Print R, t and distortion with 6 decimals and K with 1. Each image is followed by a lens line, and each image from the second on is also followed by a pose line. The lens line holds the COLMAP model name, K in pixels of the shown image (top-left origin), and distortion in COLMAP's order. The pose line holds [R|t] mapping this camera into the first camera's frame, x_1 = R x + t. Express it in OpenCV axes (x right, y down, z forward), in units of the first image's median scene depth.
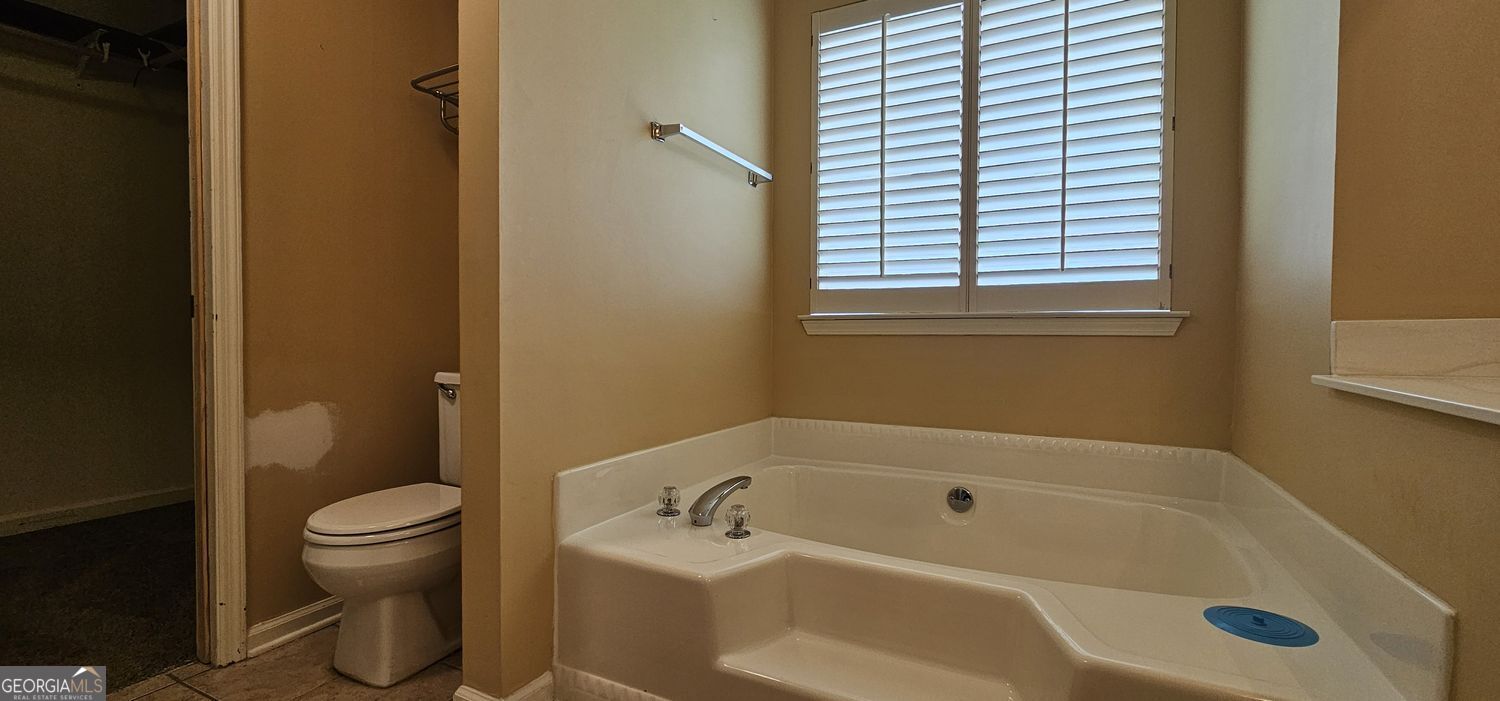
lens RADIAL K [[611.8, 0, 751.8], [0, 611.8, 347.5], [0, 0, 1]] dist [0.000239, 0.000120]
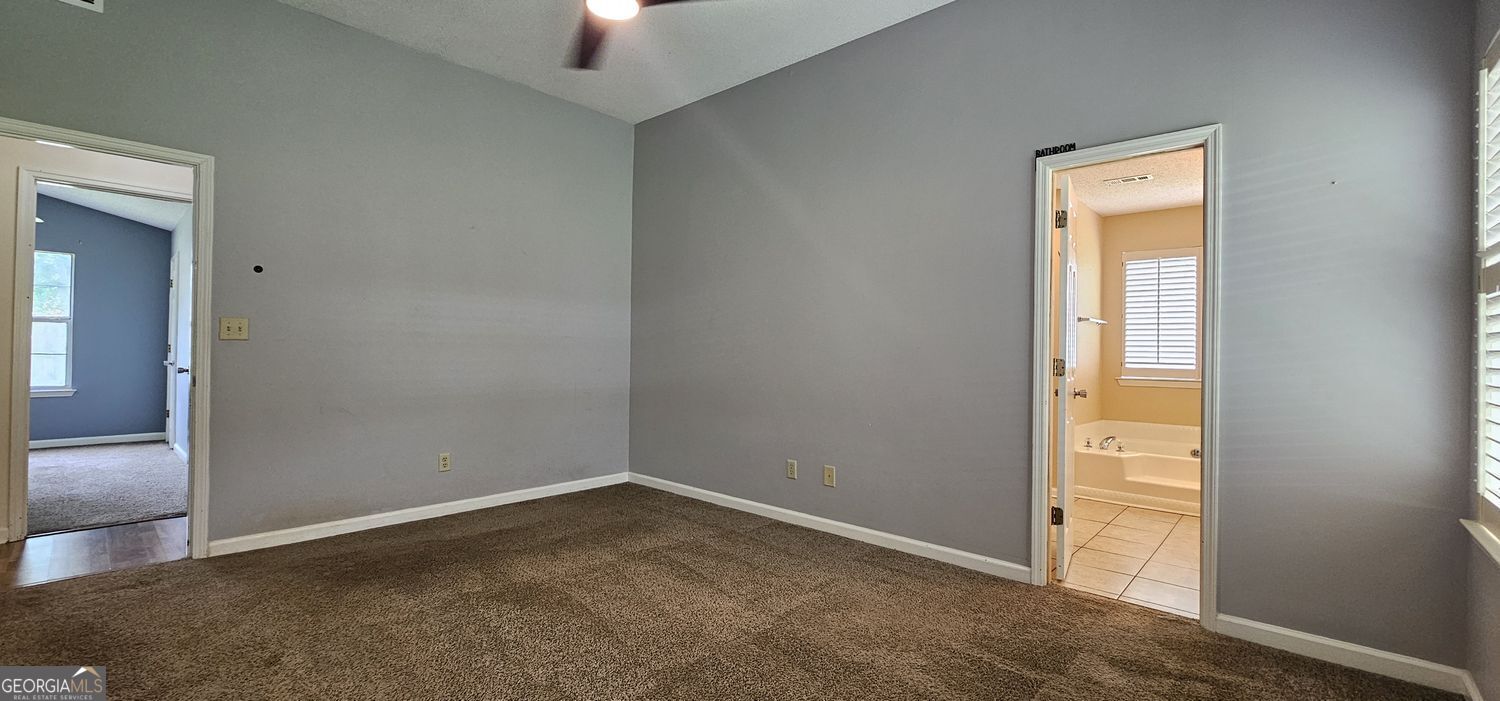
lens RADIAL K [[611.8, 0, 751.7], [0, 611.8, 352.9], [0, 0, 1]] dist [0.000239, 0.000120]
pose [[0.964529, 0.008733, -0.263831, -0.916554], [-0.016173, 0.999530, -0.026040, -0.087012], [0.263480, 0.029383, 0.964217, -2.316912]]
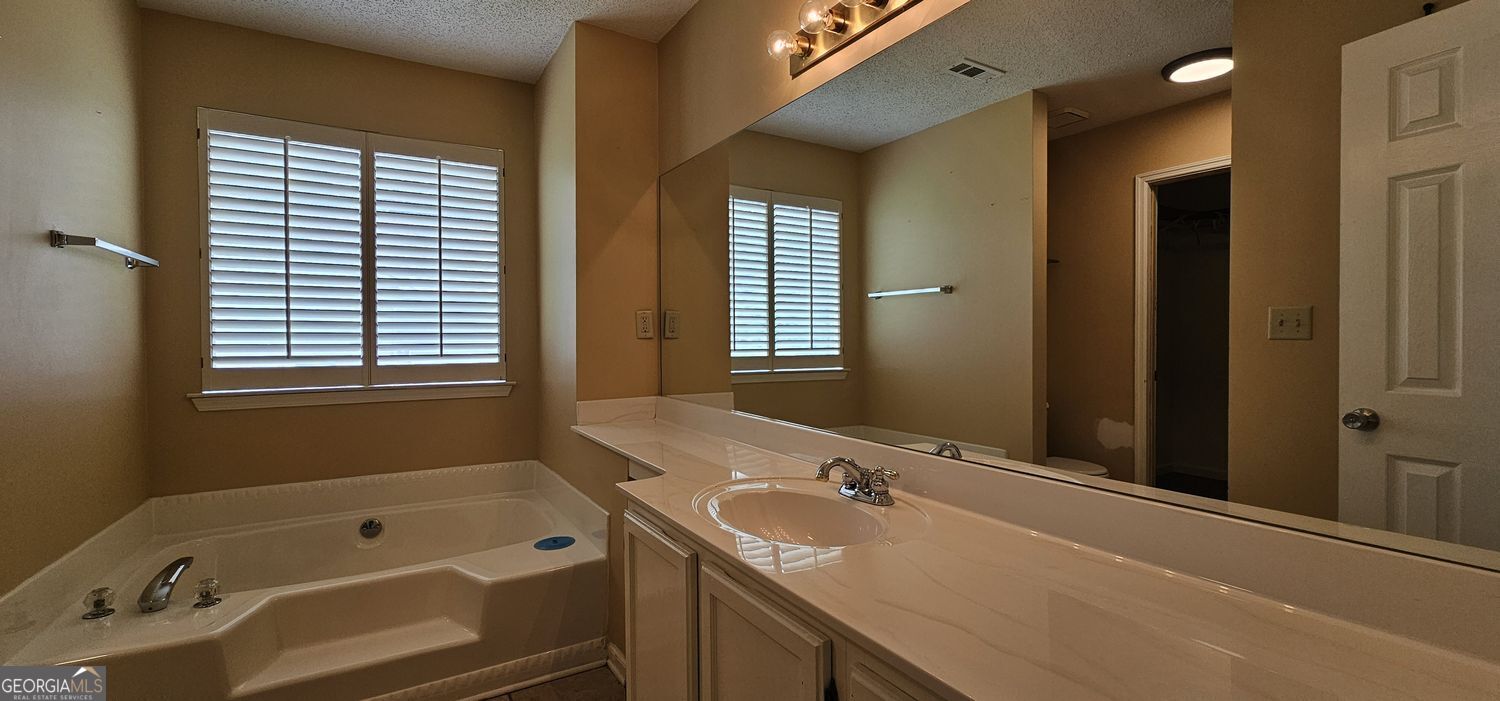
lens RADIAL K [[611.8, 0, 750.9], [0, 611.8, 347.0], [0, 0, 1]] dist [0.000239, 0.000120]
pose [[0.523470, -0.018018, 0.851853, -0.416780], [0.025882, 0.999651, 0.005240, -0.155143], [-0.851651, 0.019305, 0.523754, -0.481496]]
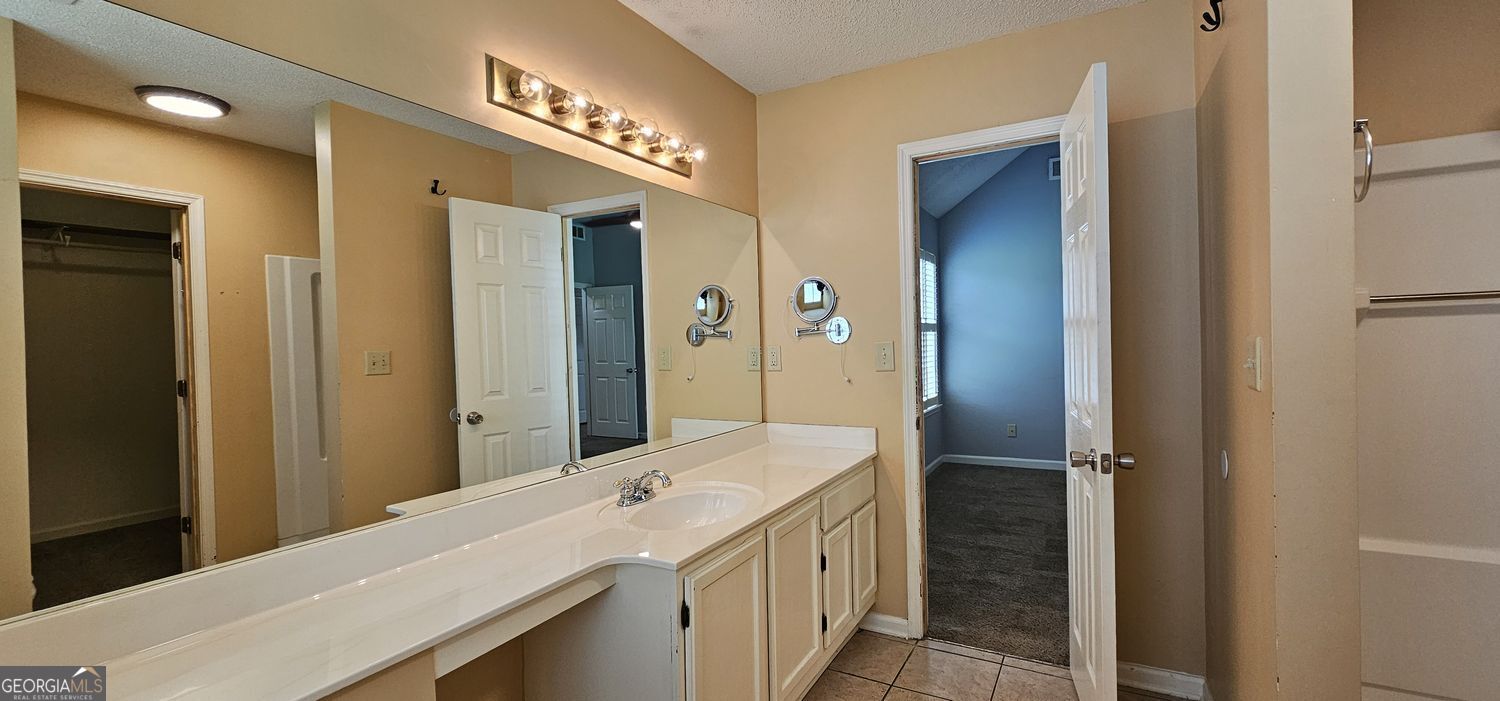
lens RADIAL K [[611.8, 0, 740.3], [0, 611.8, 356.9], [0, 0, 1]] dist [0.000239, 0.000120]
pose [[-0.997299, 0.023842, 0.069465, 0.745755], [0.025965, 0.999218, 0.029810, -0.293566], [-0.068700, 0.031533, -0.997139, 2.782473]]
